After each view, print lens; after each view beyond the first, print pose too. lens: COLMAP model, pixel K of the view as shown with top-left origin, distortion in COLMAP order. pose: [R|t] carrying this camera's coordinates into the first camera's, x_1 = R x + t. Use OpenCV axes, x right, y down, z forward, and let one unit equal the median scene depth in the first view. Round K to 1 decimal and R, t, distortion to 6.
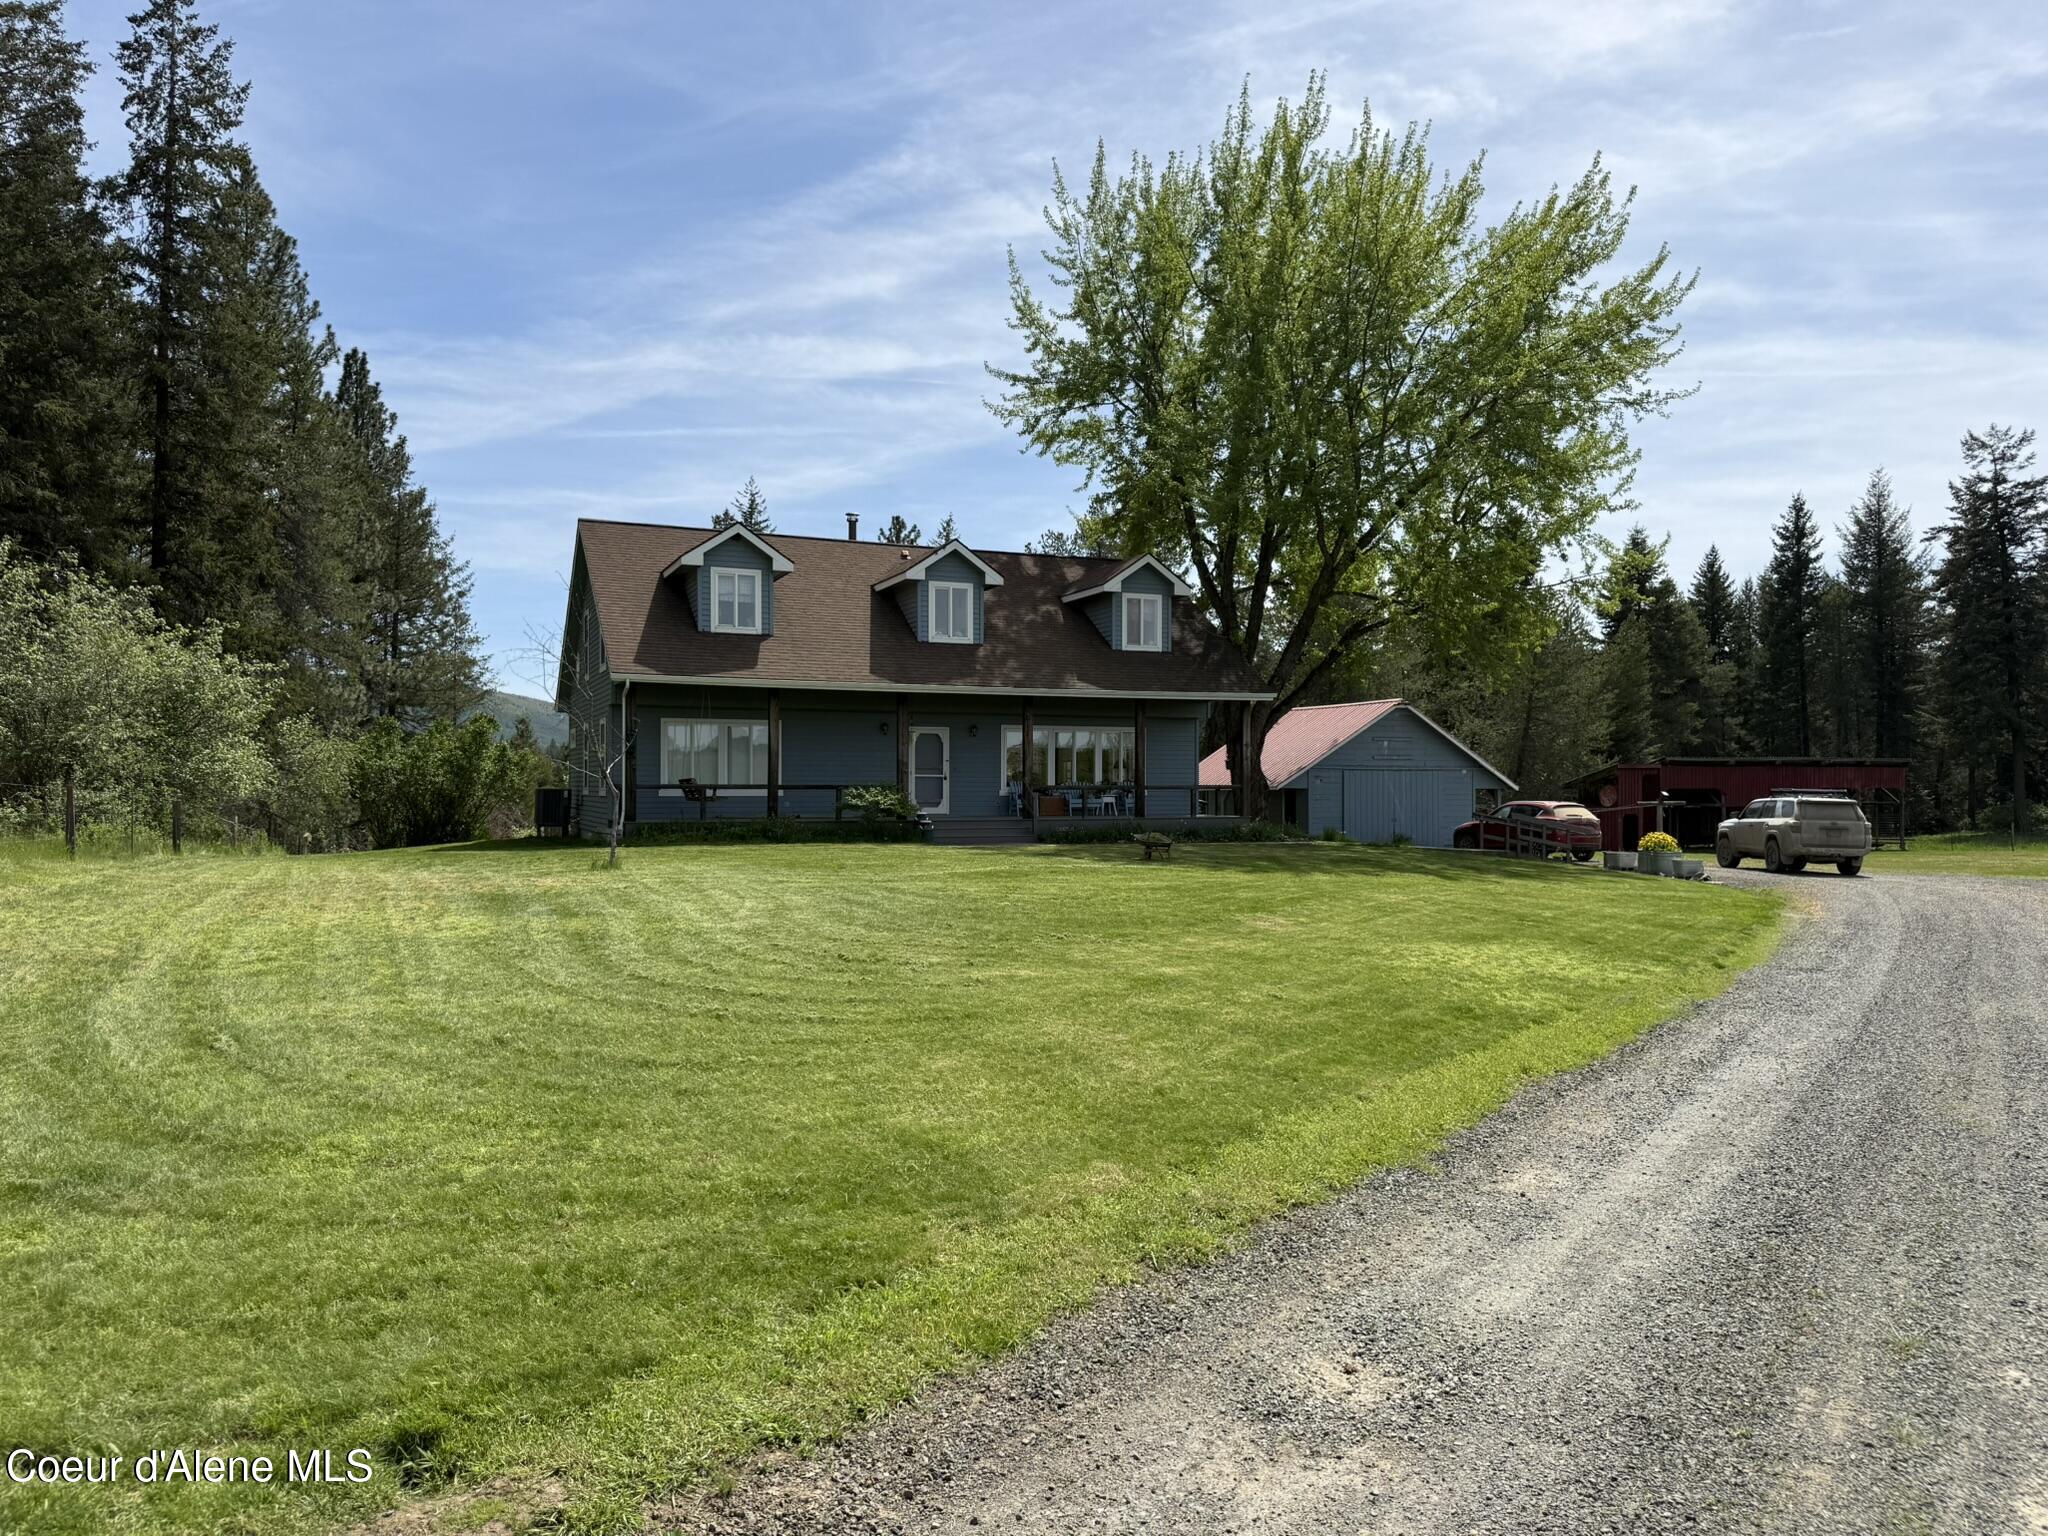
lens RADIAL K [[1430.9, 0, 1041.2], [0, 1430.9, 750.9], [0, 0, 1]] dist [0.032959, -0.038779]
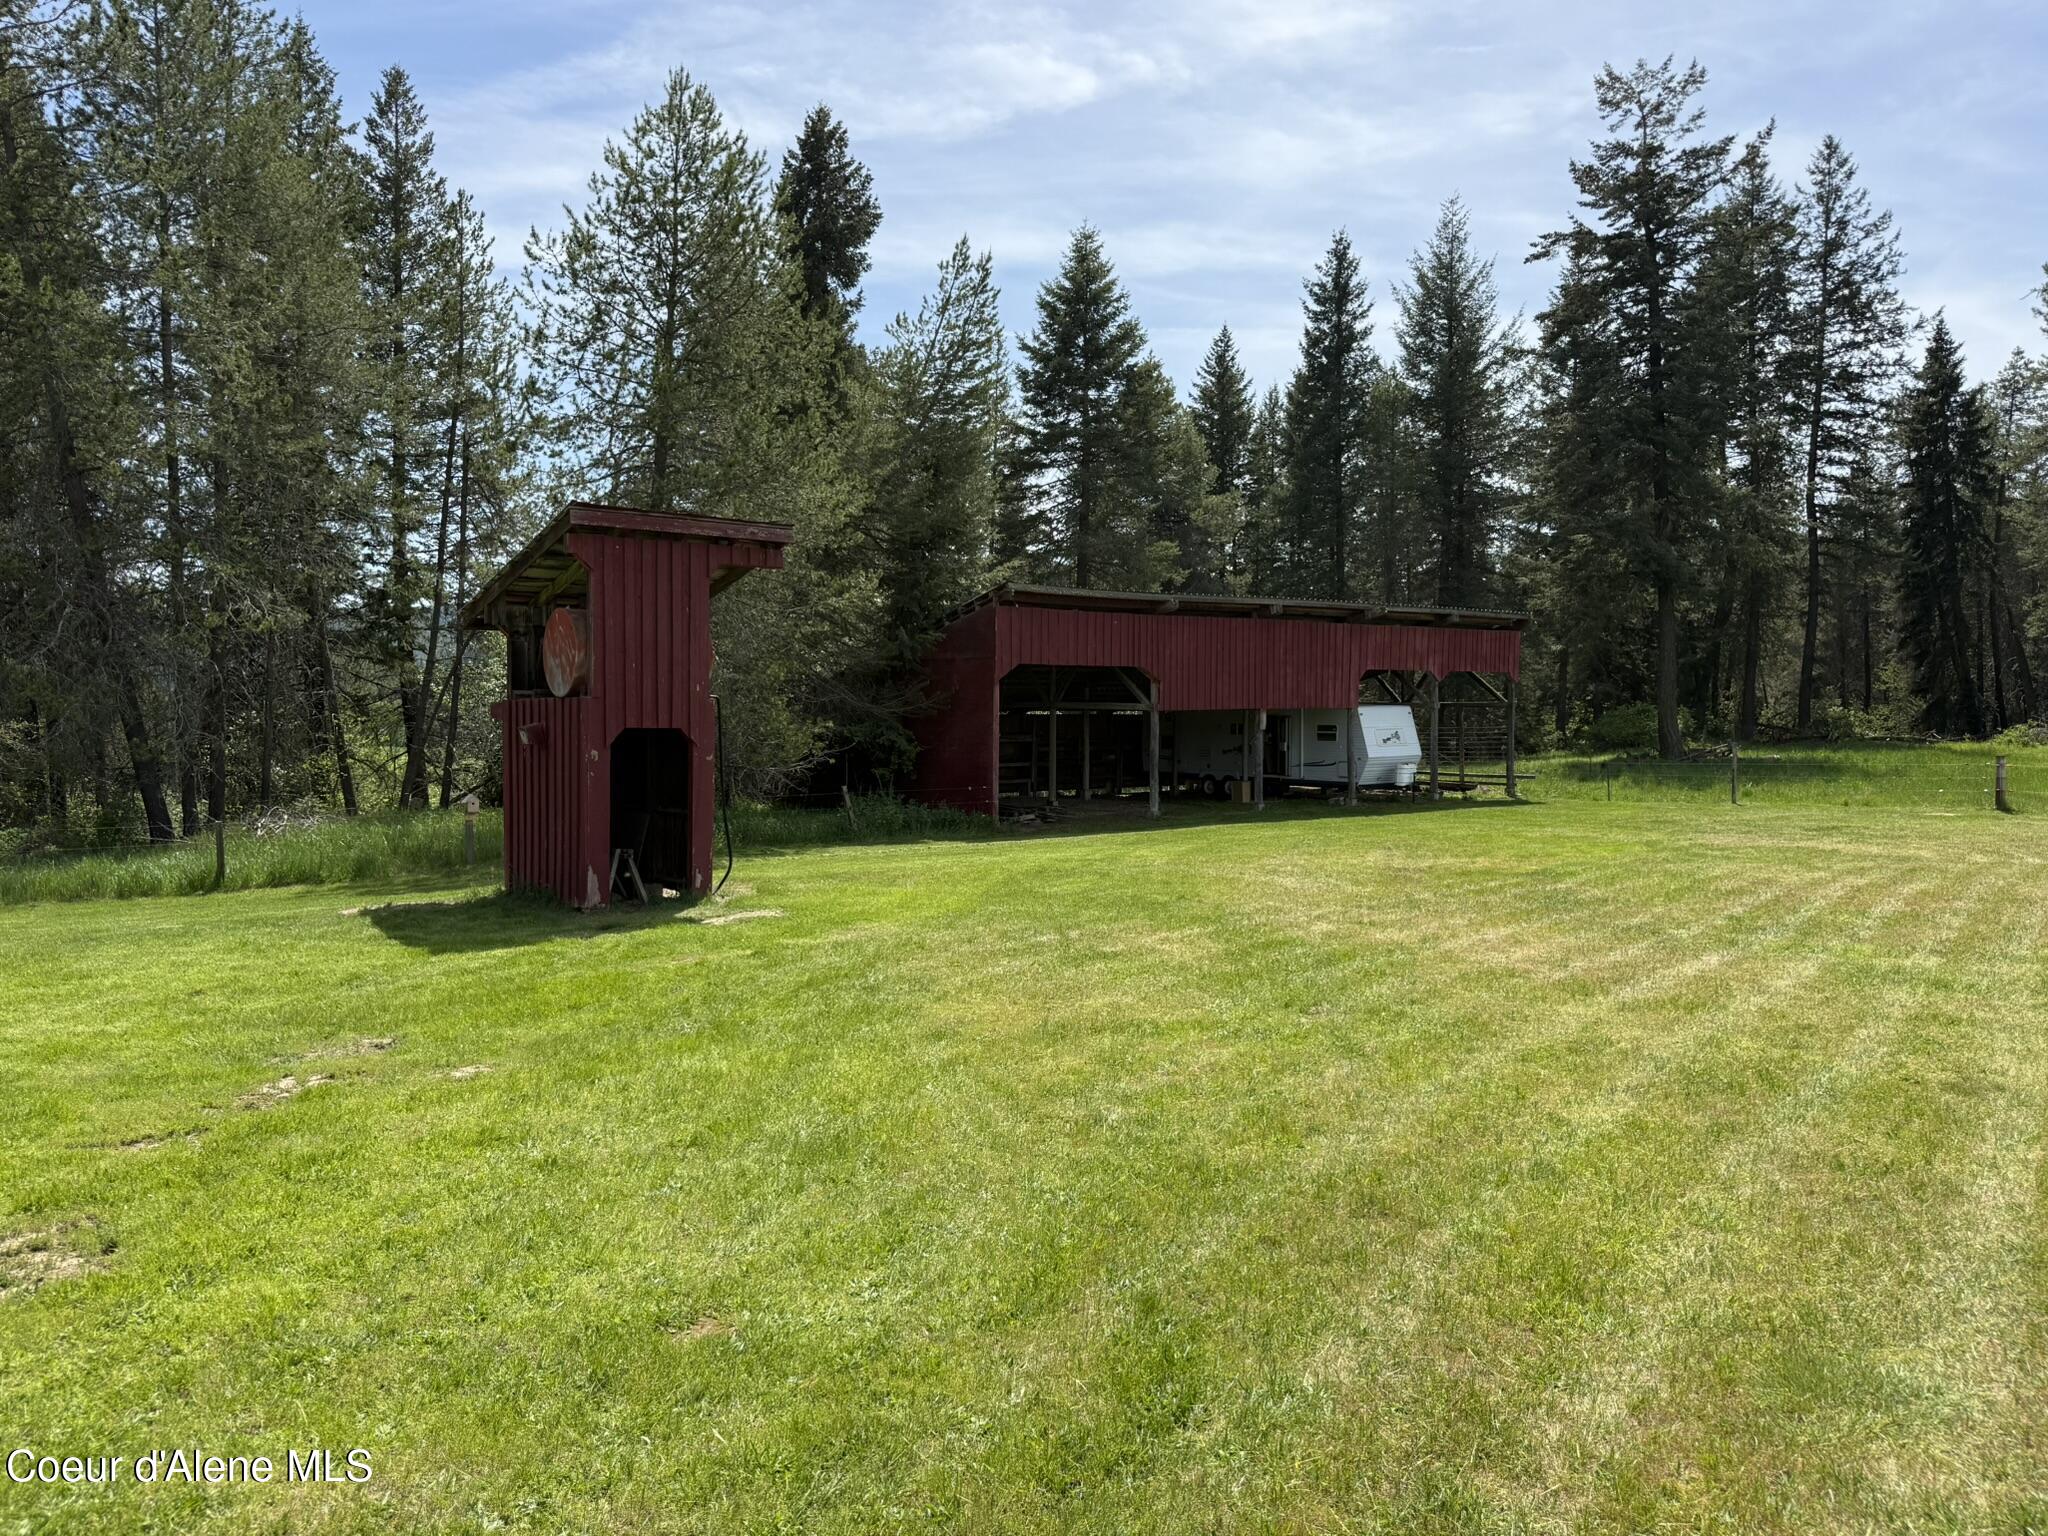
lens RADIAL K [[1430.9, 0, 1040.3], [0, 1430.9, 756.0], [0, 0, 1]] dist [0.032959, -0.038779]
pose [[0.961935, -0.007587, 0.273172, 0.328955], [-0.009236, 0.998141, 0.060245, 0.027576], [-0.273121, -0.060474, 0.960077, 0.608329]]
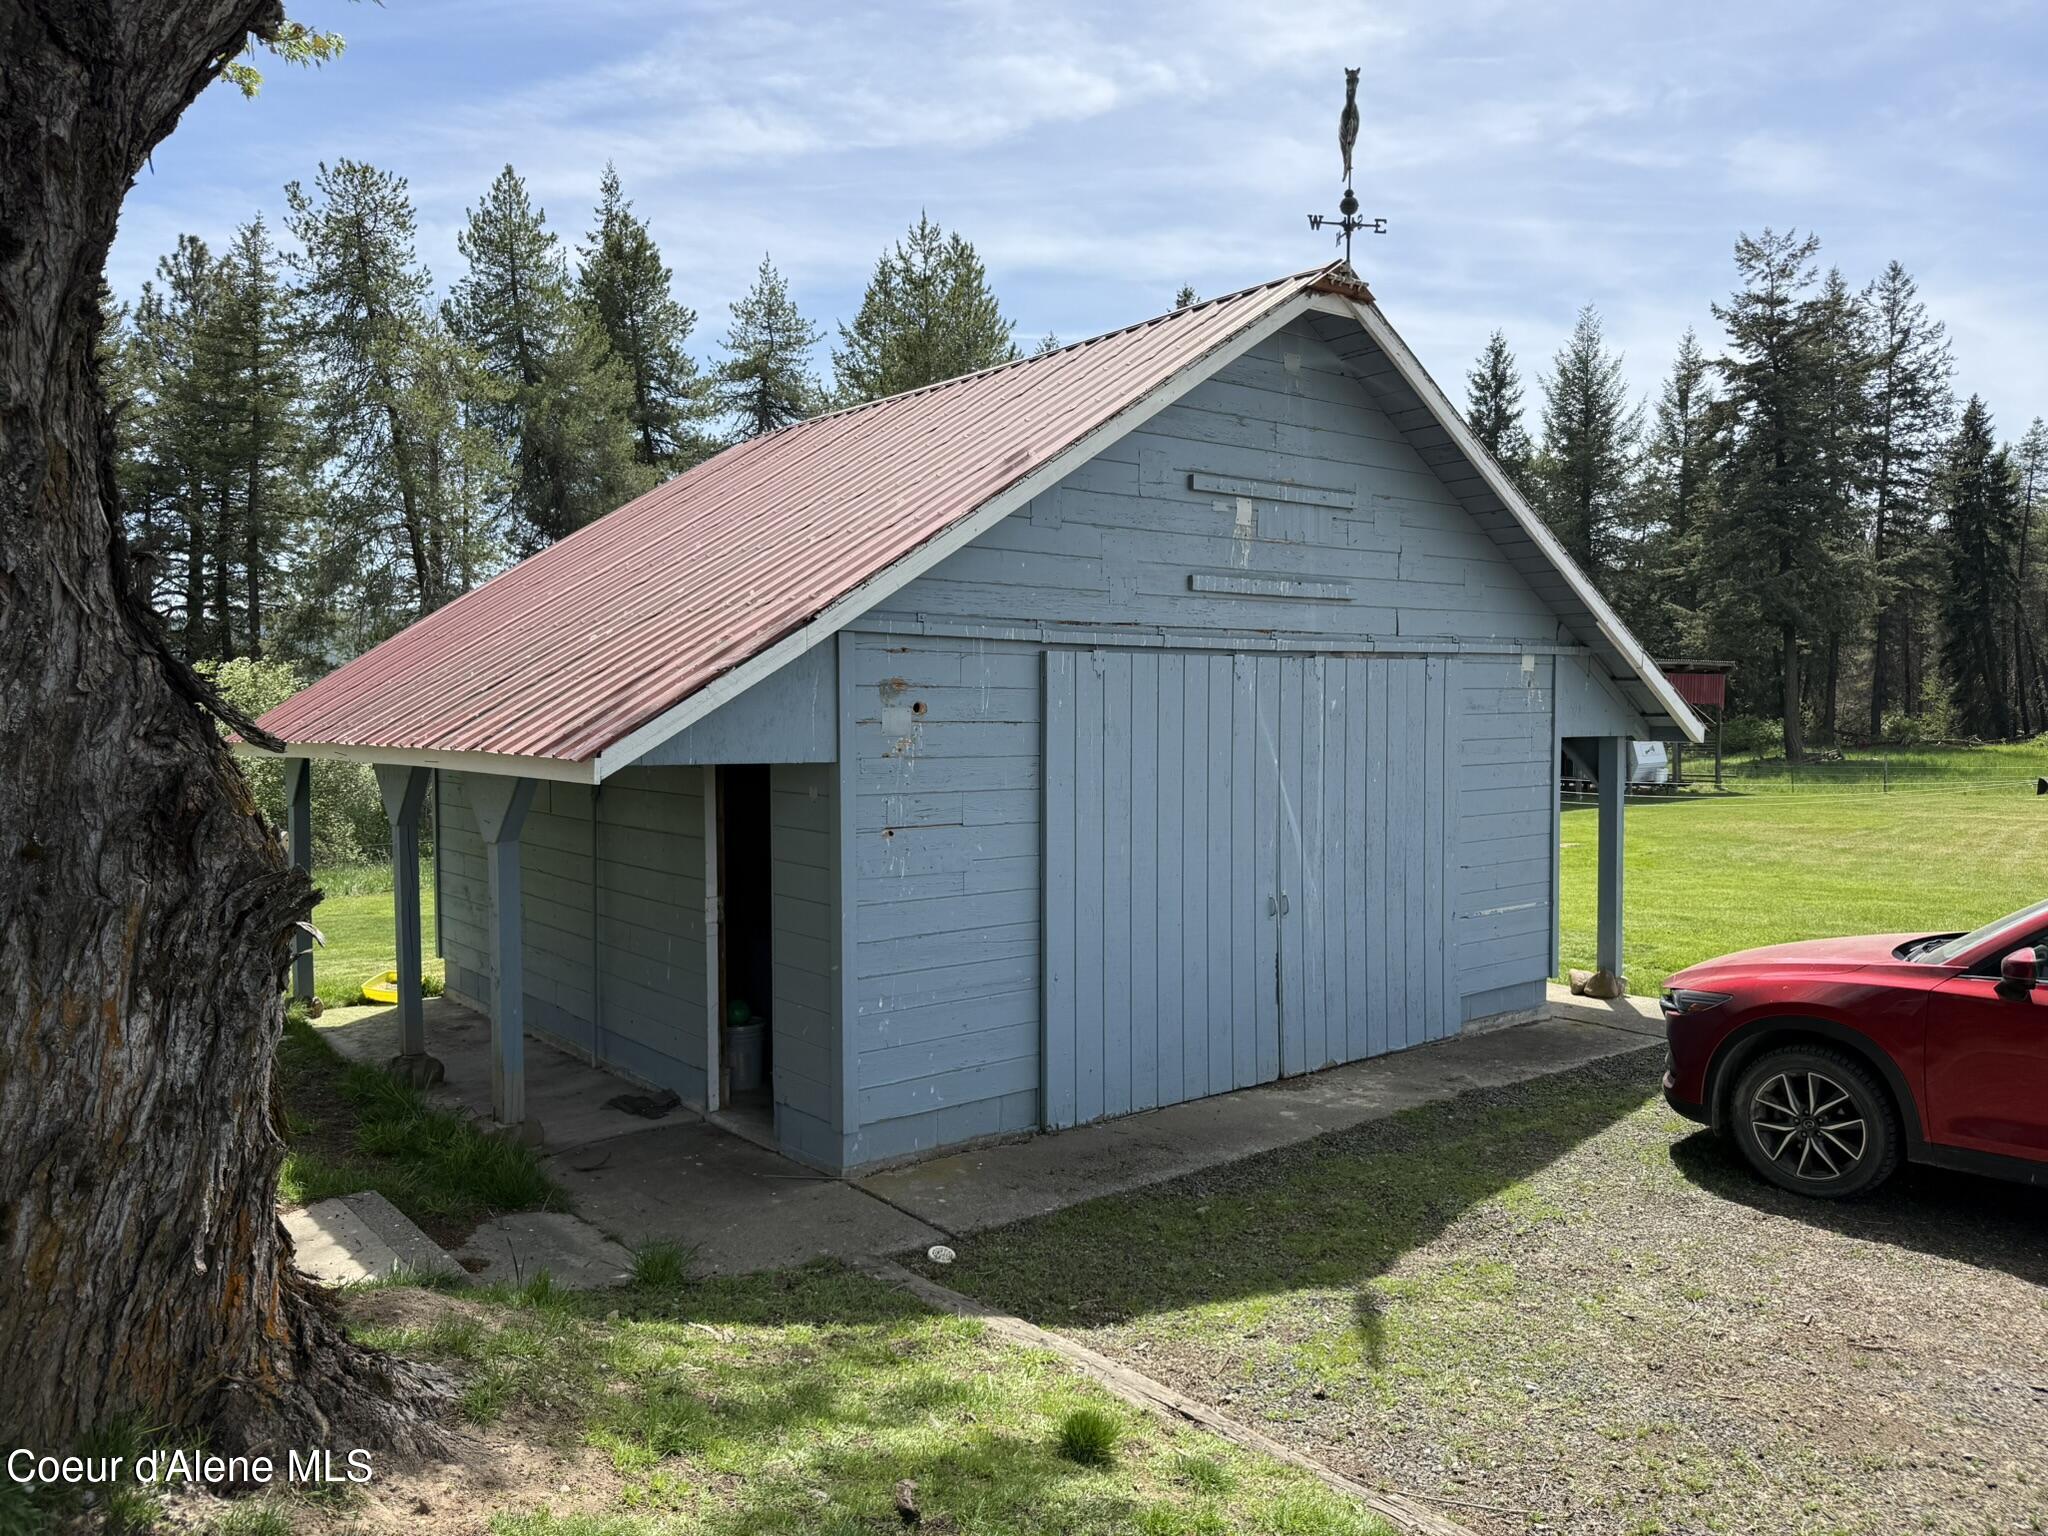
lens RADIAL K [[1430.9, 0, 1058.2], [0, 1430.9, 772.2], [0, 0, 1]] dist [0.032959, -0.038779]
pose [[0.957487, -0.017153, 0.287967, 0.091315], [-0.004510, 0.997219, 0.074394, 0.008542], [-0.288442, -0.072530, 0.954746, 0.443001]]
